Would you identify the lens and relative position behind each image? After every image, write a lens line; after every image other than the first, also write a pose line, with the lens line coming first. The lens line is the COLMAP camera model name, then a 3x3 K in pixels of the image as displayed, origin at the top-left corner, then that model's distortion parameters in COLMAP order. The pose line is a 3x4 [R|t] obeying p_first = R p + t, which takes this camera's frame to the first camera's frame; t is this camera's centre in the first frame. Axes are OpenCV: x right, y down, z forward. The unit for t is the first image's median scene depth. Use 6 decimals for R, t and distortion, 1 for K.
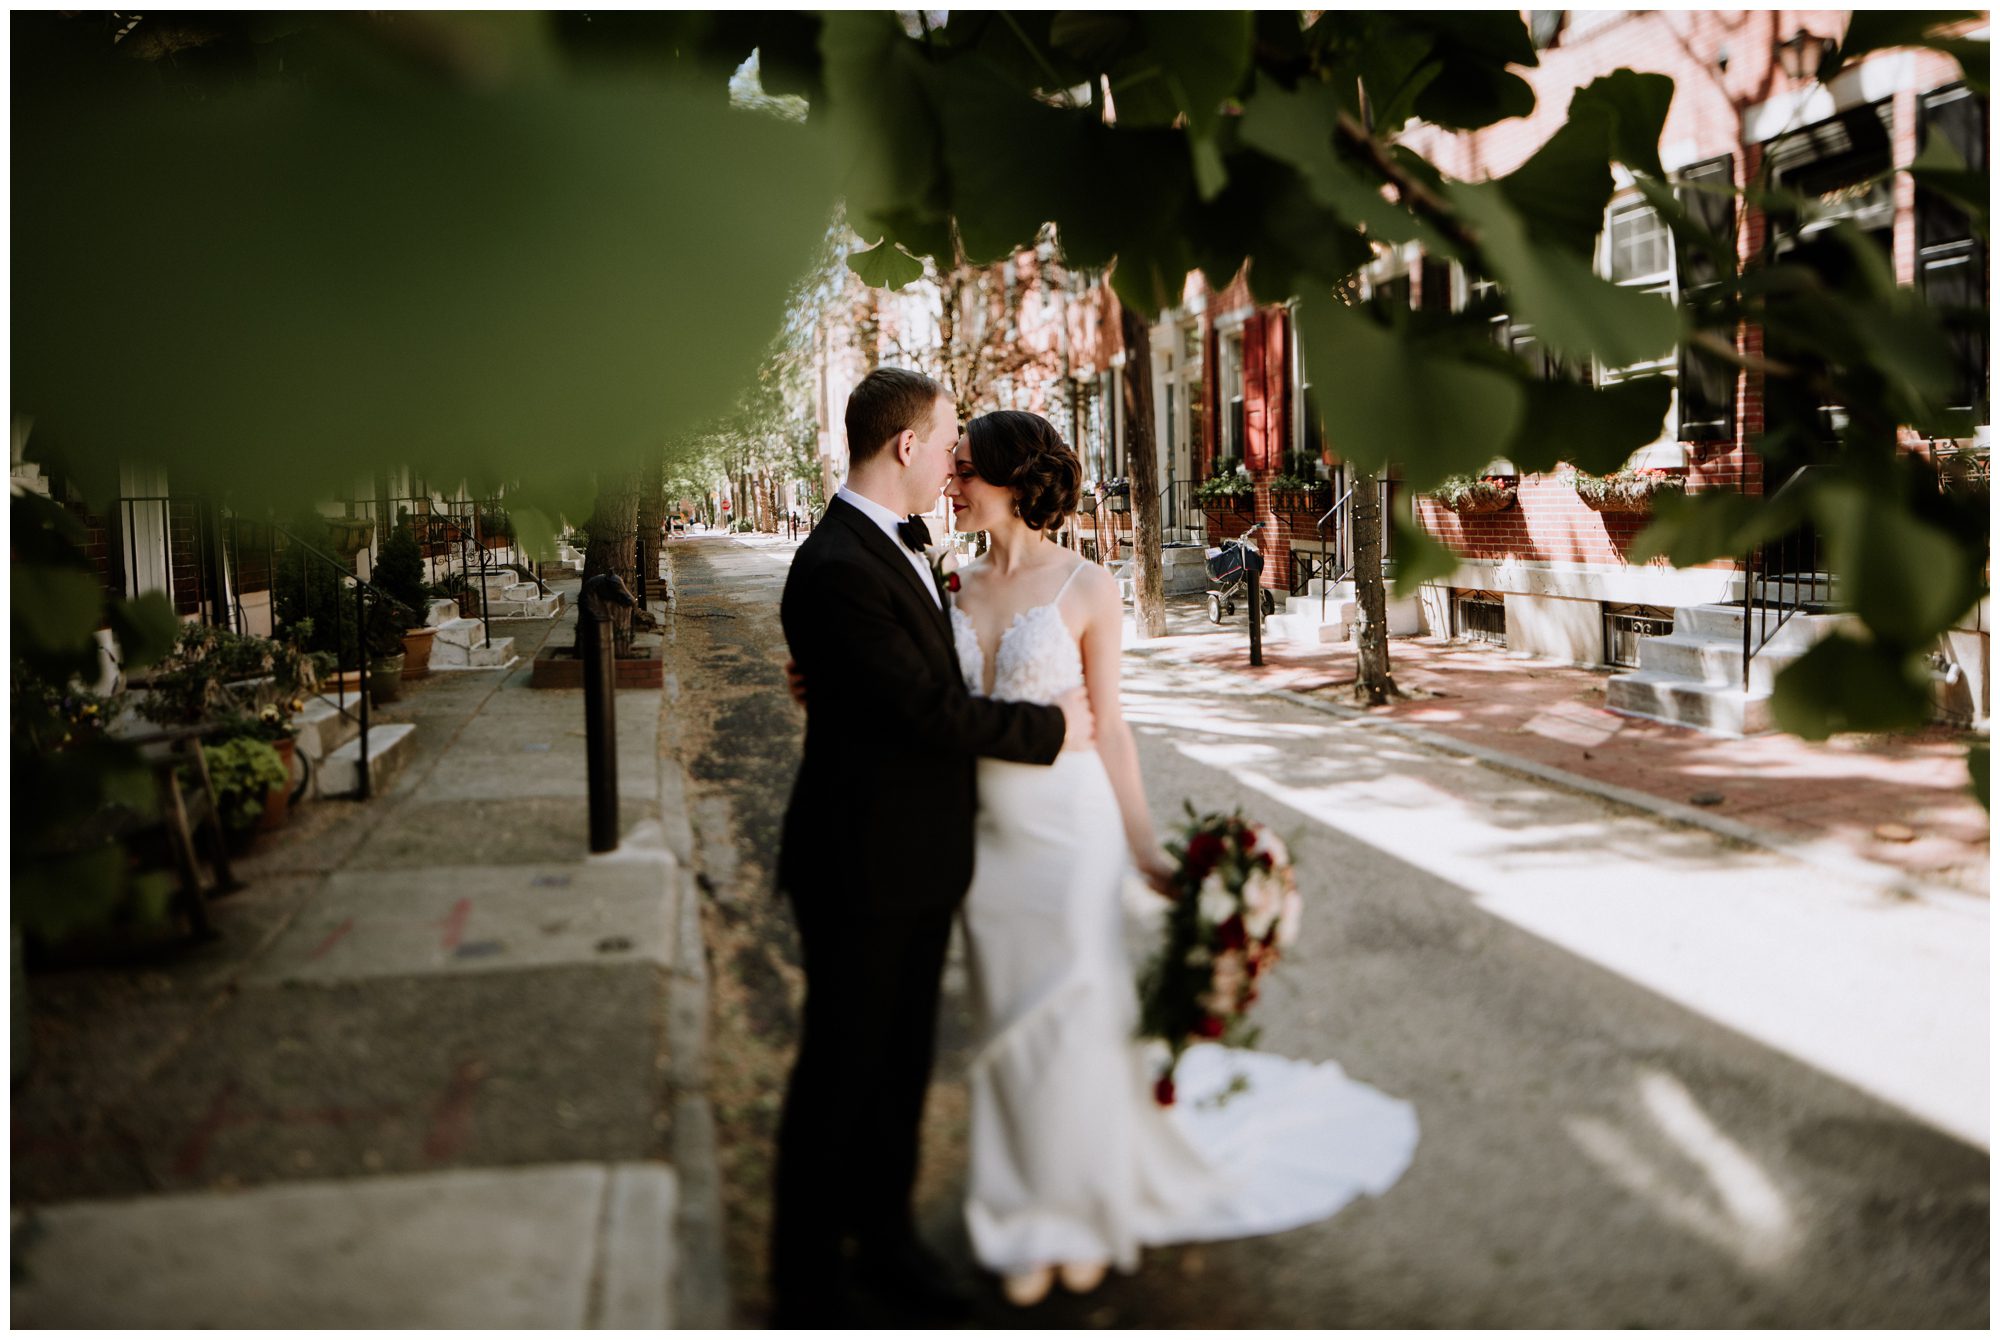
lens RADIAL K [[1382.2, 0, 1000.6], [0, 1382.2, 608.8], [0, 0, 1]] dist [0.000109, -0.000676]
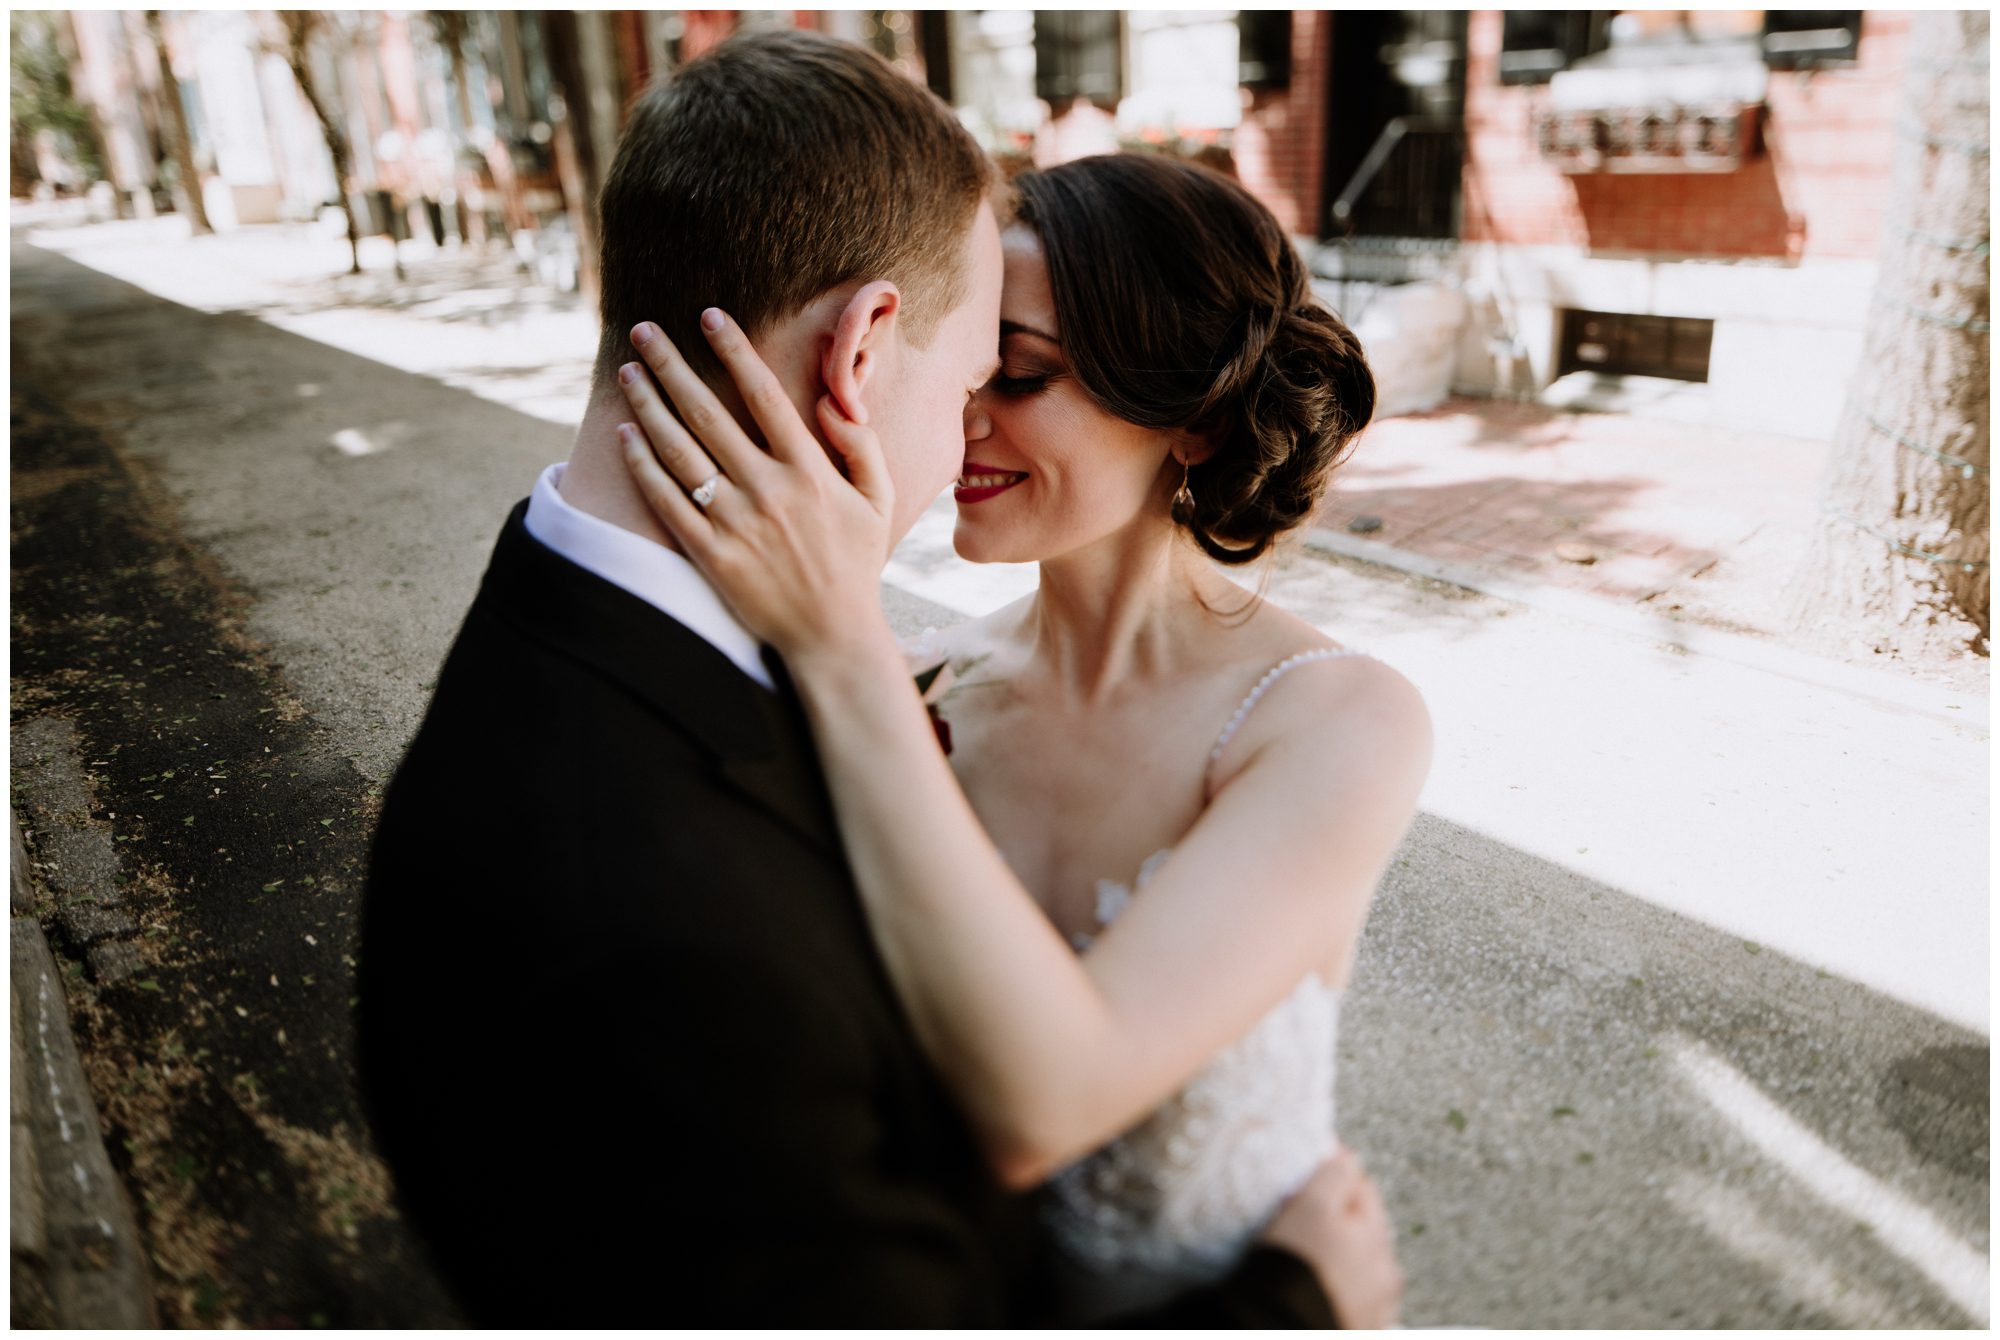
lens RADIAL K [[1382.2, 0, 1000.6], [0, 1382.2, 608.8], [0, 0, 1]] dist [0.000109, -0.000676]
pose [[0.907854, -0.151119, 0.391107, -0.055107], [0.050075, 0.965193, 0.256701, -0.048683], [-0.416286, -0.213462, 0.883821, 0.300464]]
